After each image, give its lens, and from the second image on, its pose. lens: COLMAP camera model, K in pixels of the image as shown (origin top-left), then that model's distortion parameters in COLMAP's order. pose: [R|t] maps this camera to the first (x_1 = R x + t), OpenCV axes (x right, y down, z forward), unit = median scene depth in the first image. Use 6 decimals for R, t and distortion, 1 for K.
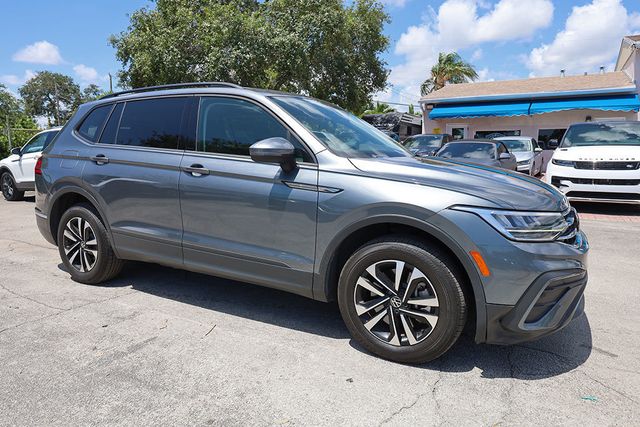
lens RADIAL K [[417.6, 0, 320.0], [0, 417.6, 213.5], [0, 0, 1]] dist [0.005195, 0.000886]
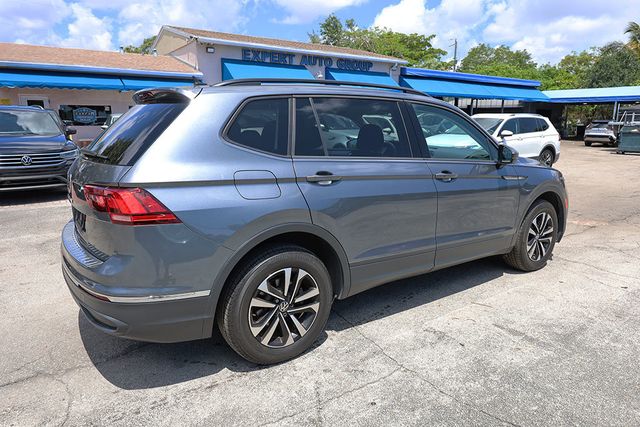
lens RADIAL K [[422.7, 0, 322.1], [0, 422.7, 214.8], [0, 0, 1]] dist [0.002651, -0.000887]
pose [[0.441784, -0.192963, 0.876124, -1.640544], [0.131602, 0.979969, 0.149474, -0.244595], [-0.887417, 0.049264, 0.458328, 0.920601]]
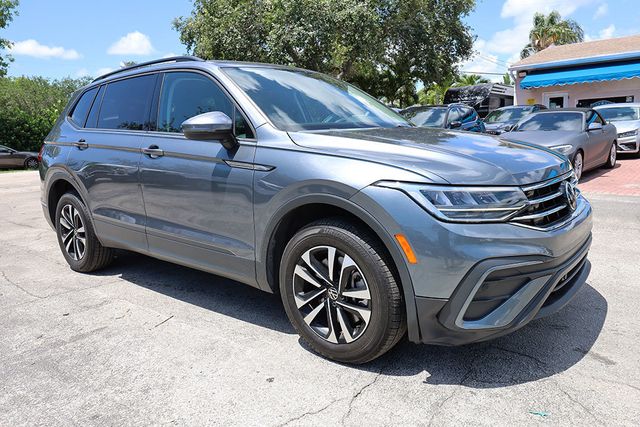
lens RADIAL K [[450.3, 0, 347.2], [0, 450.3, 210.9], [0, 0, 1]] dist [0.001047, -0.000640]
pose [[0.988479, -0.014436, -0.150665, 0.332595], [0.018018, 0.999586, 0.022442, 0.016769], [0.150279, -0.024898, 0.988330, 0.071414]]
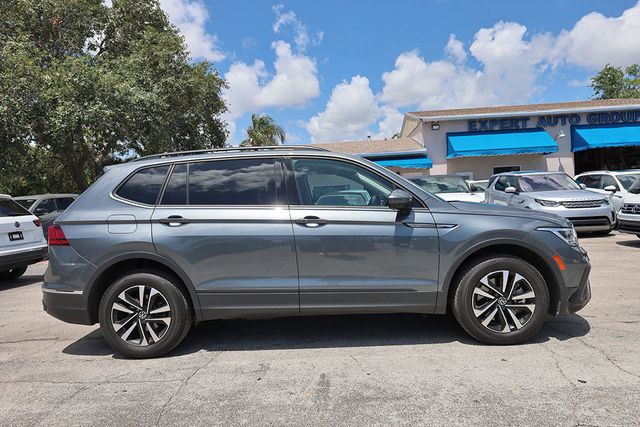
lens RADIAL K [[422.7, 0, 322.1], [0, 422.7, 214.8], [0, 0, 1]] dist [0.002651, -0.000887]
pose [[0.893094, -0.059579, 0.445908, -0.907684], [0.119038, 0.987159, -0.106520, 0.005078], [-0.433836, 0.148212, 0.888718, -0.037101]]
